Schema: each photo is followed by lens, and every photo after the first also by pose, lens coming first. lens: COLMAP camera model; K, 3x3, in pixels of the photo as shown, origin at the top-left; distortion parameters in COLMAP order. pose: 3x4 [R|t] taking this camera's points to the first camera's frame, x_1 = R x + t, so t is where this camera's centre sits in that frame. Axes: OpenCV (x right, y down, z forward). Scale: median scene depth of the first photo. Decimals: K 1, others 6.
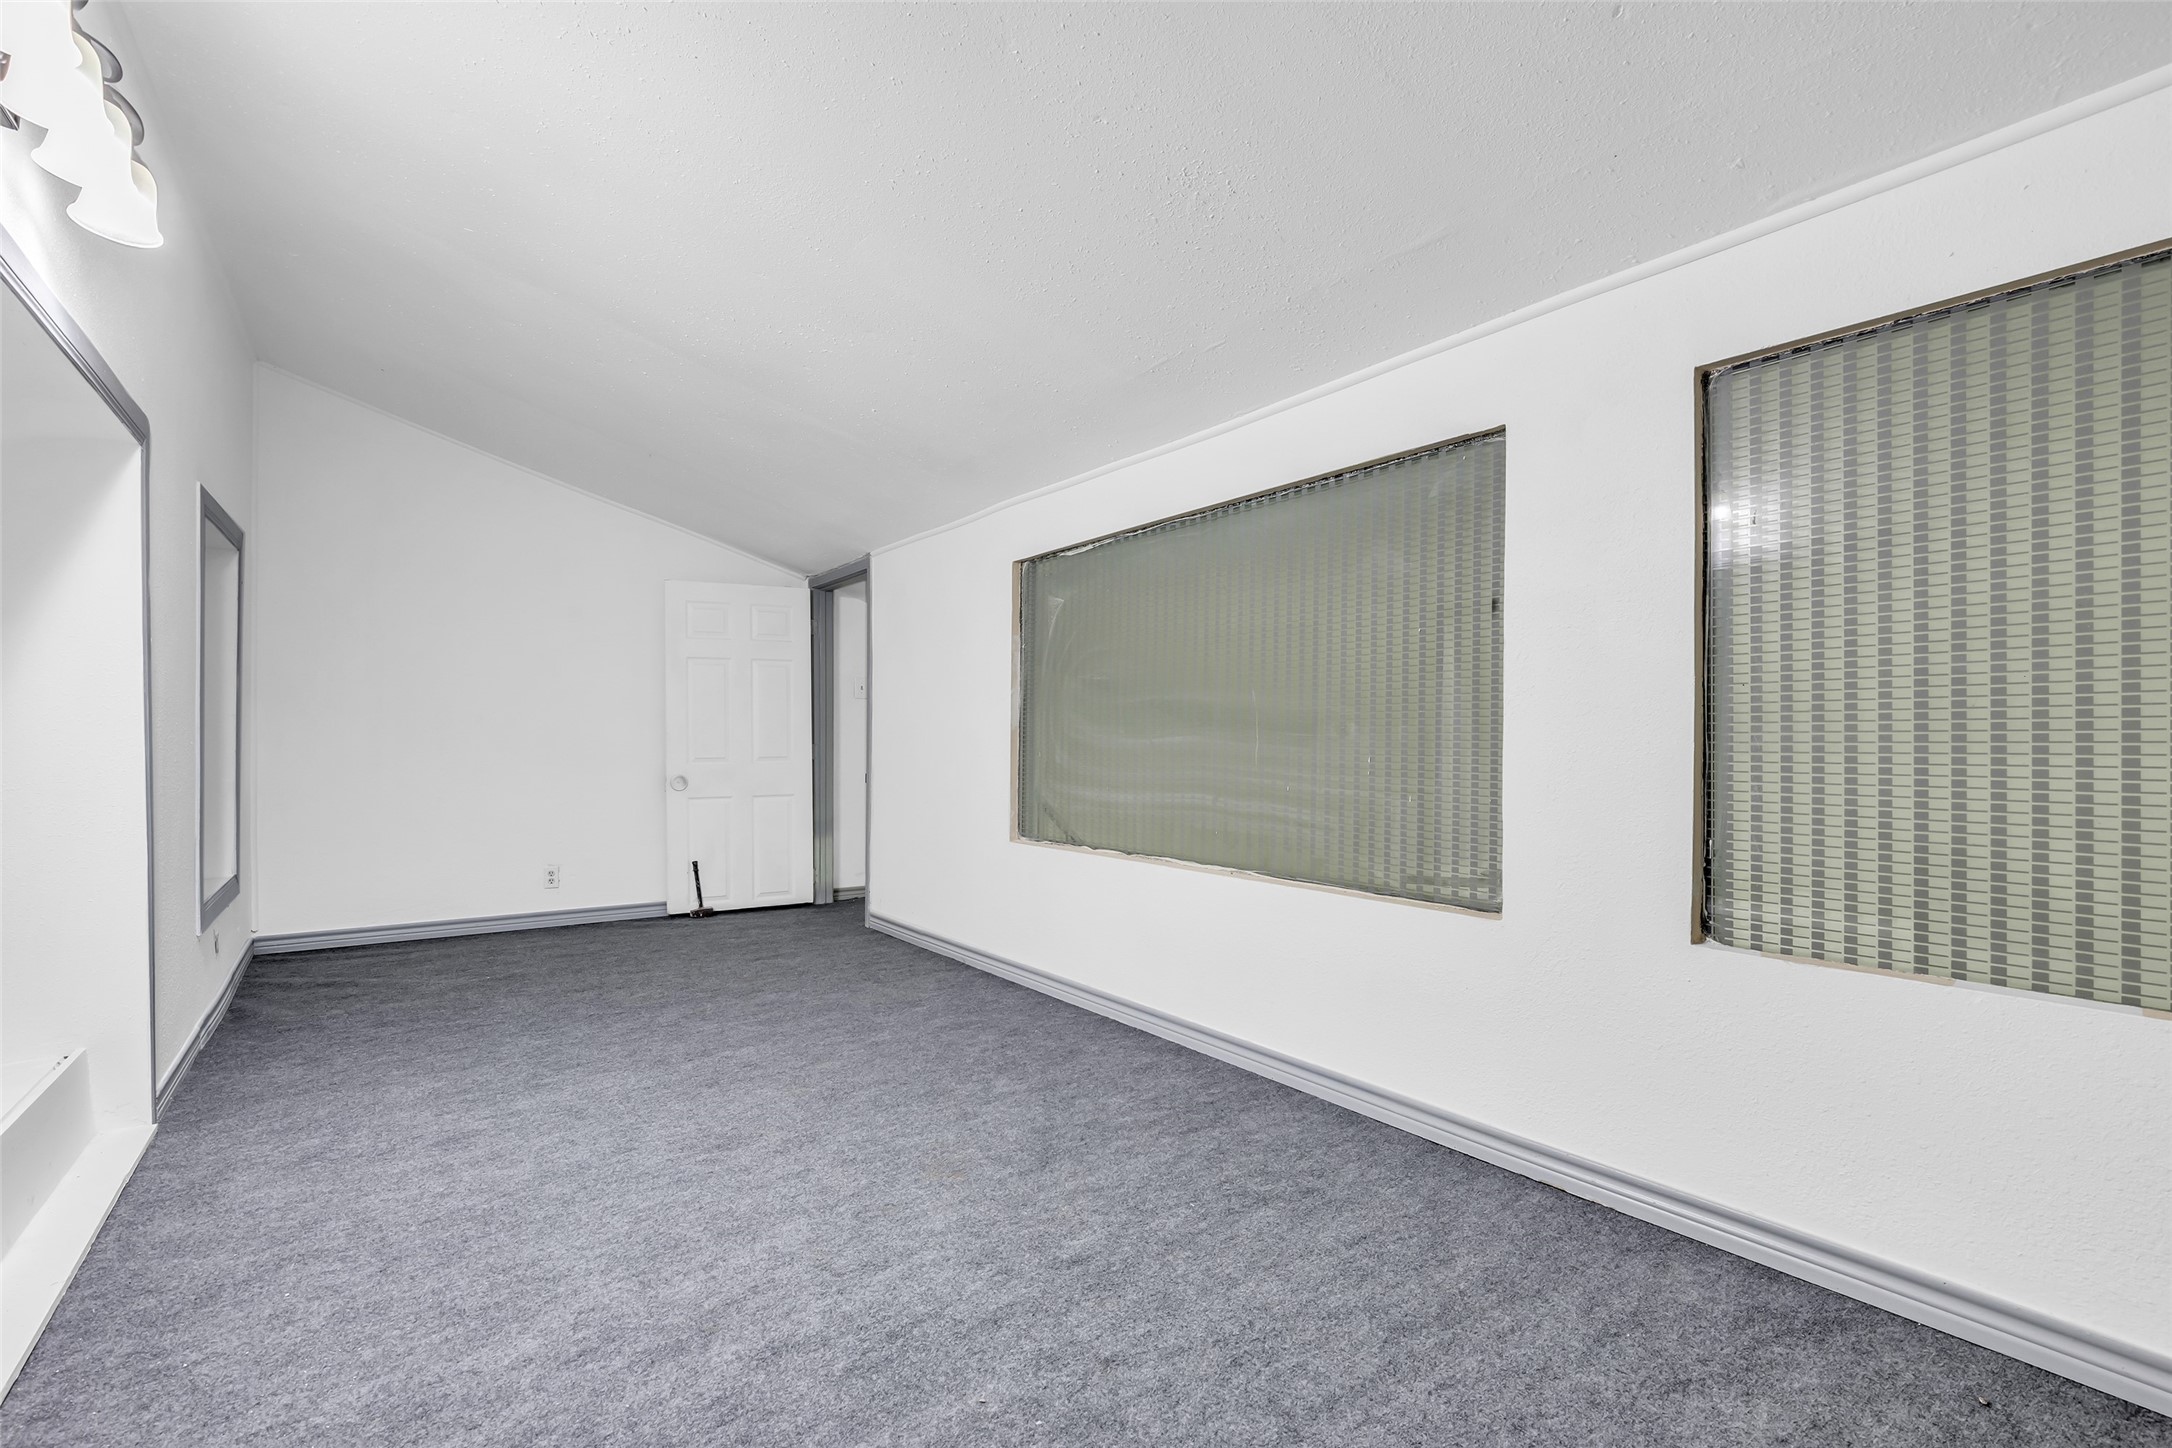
lens RADIAL K [[1006.3, 0, 1081.5], [0, 1006.3, 715.1], [0, 0, 1]] dist [-0.007078, 0.000987]
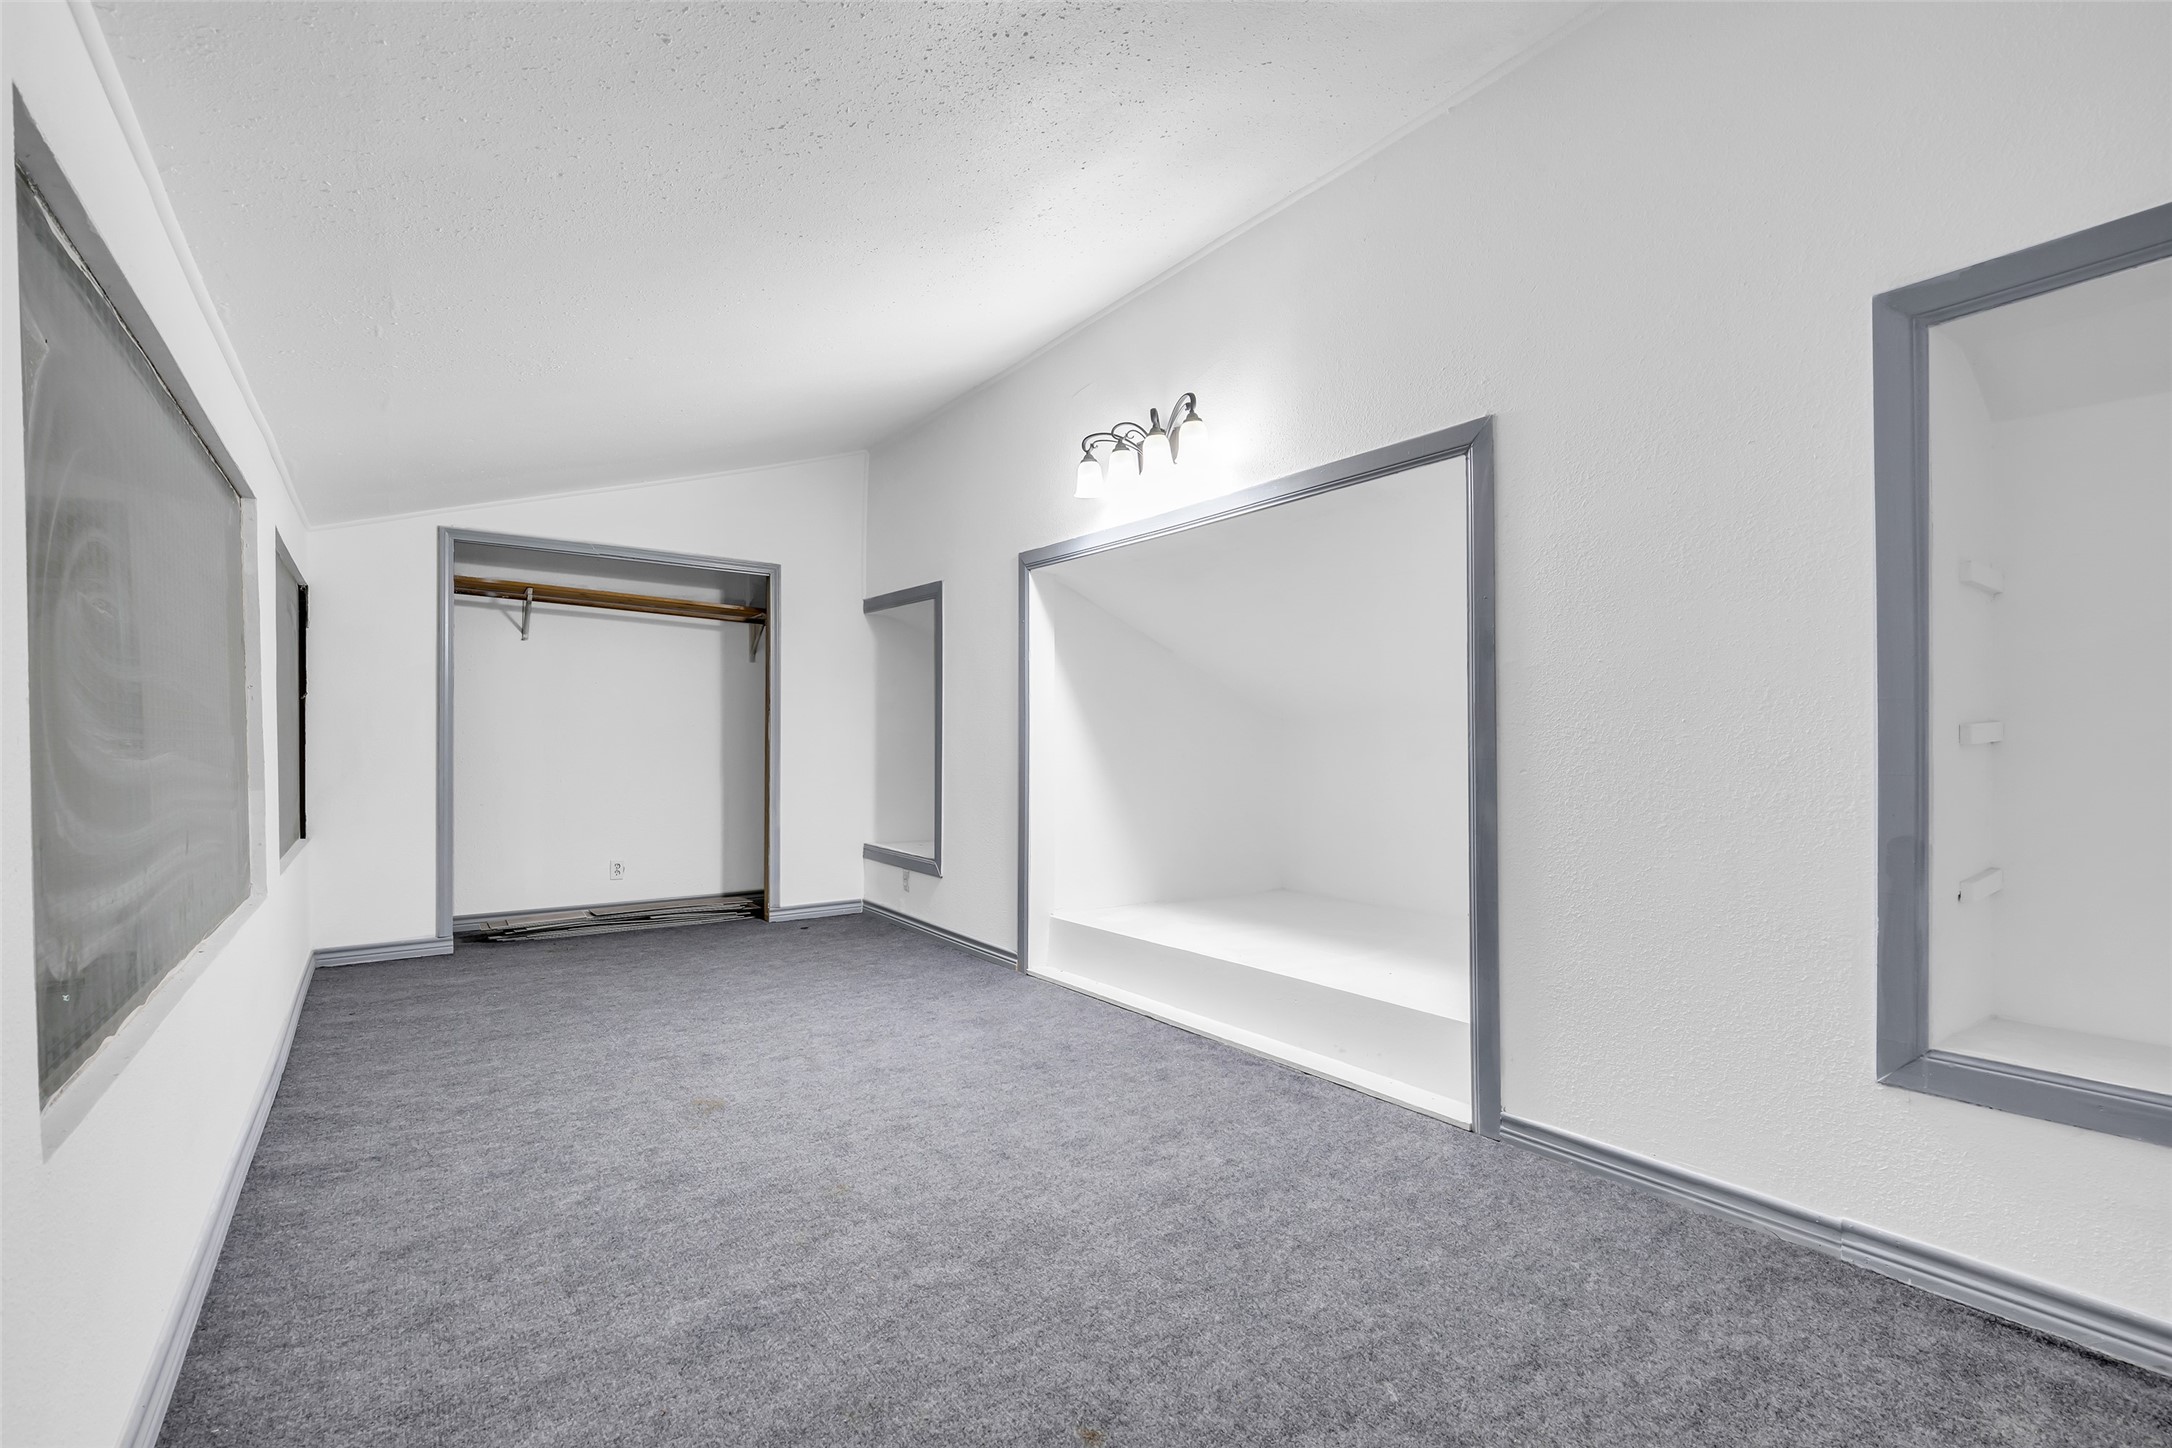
lens RADIAL K [[1006.3, 0, 1081.5], [0, 1006.3, 715.1], [0, 0, 1]] dist [-0.007078, 0.000987]
pose [[-0.999929, 0.010231, 0.006048, -0.475477], [0.009953, 0.998964, -0.044416, 0.034448], [-0.006496, -0.044353, -0.998995, 1.767806]]
